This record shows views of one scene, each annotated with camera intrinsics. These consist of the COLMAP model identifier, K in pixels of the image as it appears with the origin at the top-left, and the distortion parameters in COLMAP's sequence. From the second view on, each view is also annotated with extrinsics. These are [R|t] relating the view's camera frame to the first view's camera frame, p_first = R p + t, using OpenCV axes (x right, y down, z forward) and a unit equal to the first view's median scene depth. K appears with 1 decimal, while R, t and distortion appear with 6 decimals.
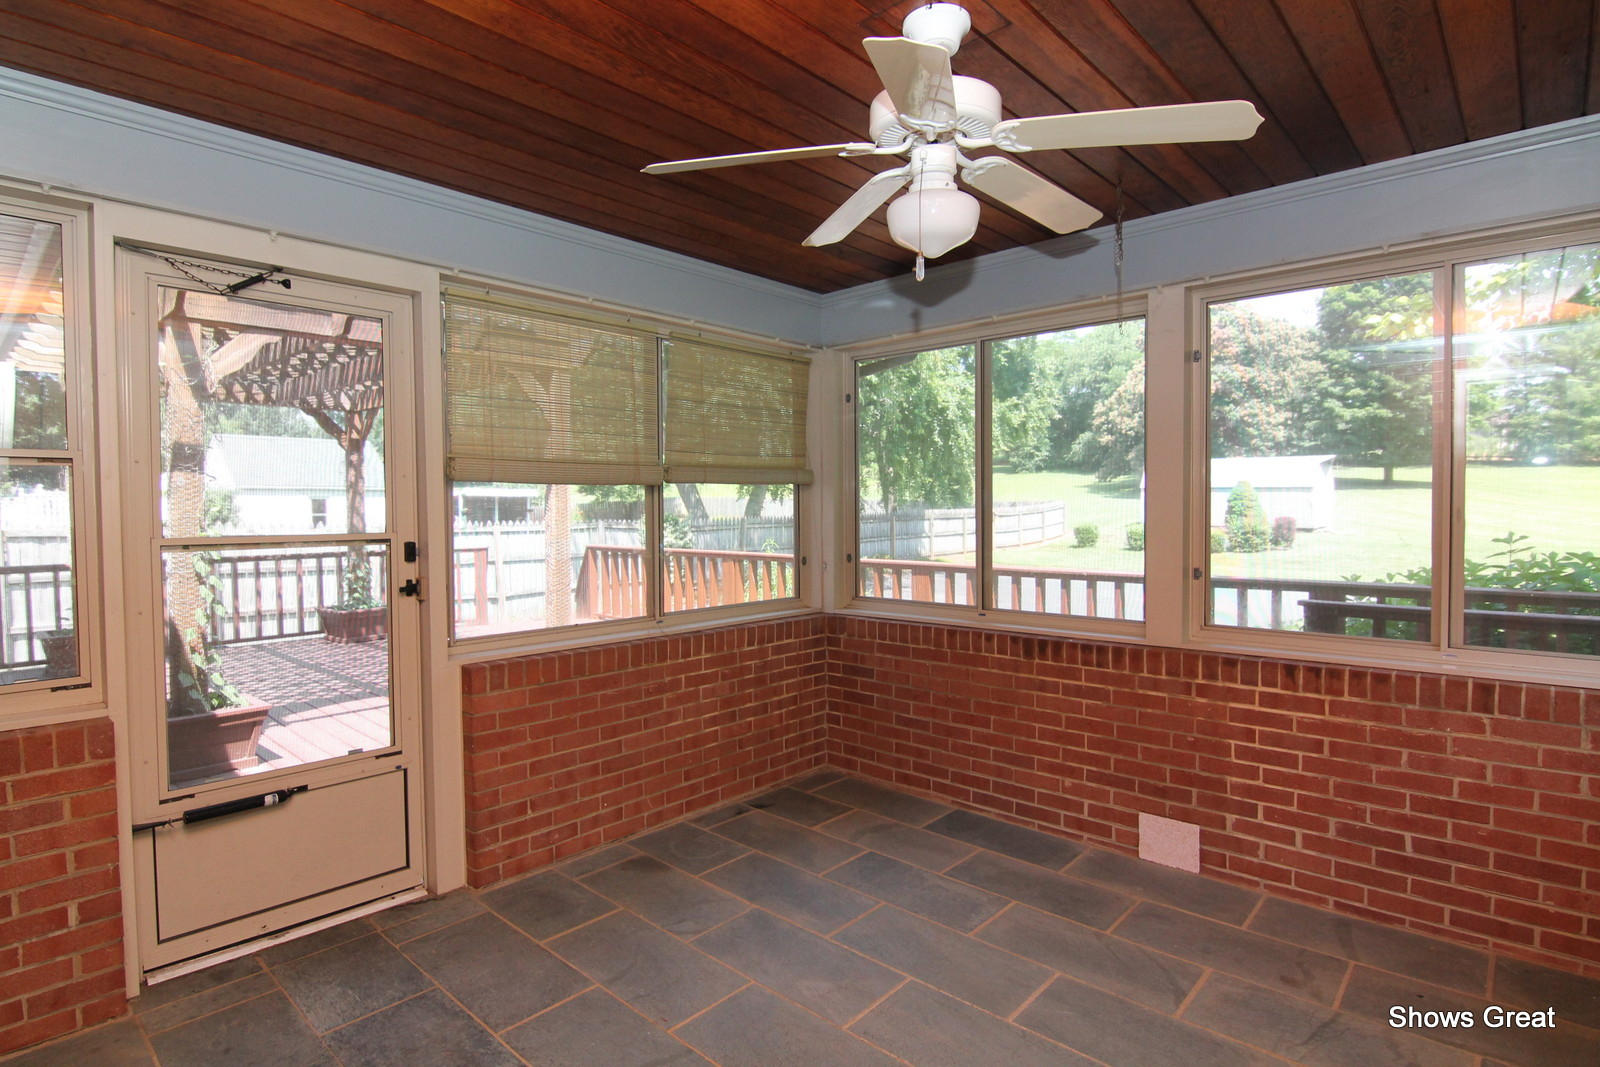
lens RADIAL K [[830.9, 0, 796.4], [0, 830.9, 528.7], [0, 0, 1]] dist [-0.009122, -0.006079]
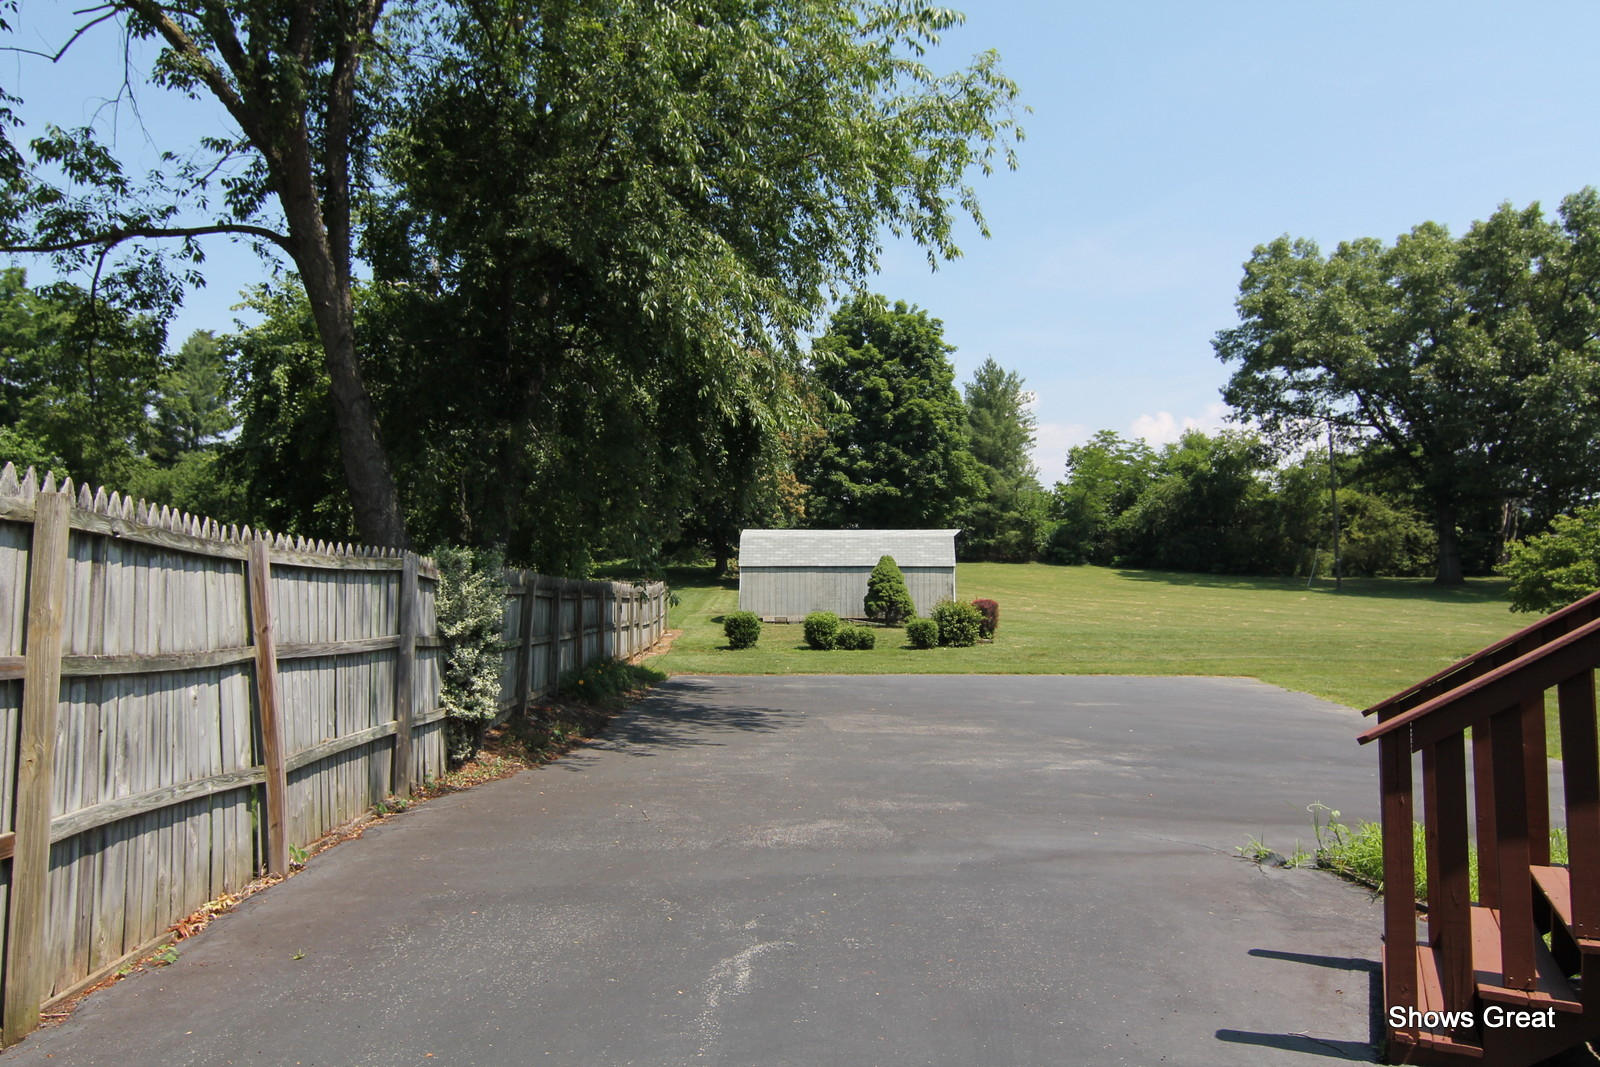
lens RADIAL K [[1154.8, 0, 784.2], [0, 1154.8, 542.0], [0, 0, 1]] dist [0.000118, -0.023296]
pose [[0.758533, 0.038622, 0.650489, -0.146091], [0.021693, 0.996192, -0.084444, 0.010516], [-0.651273, 0.078165, 0.754807, 0.171854]]
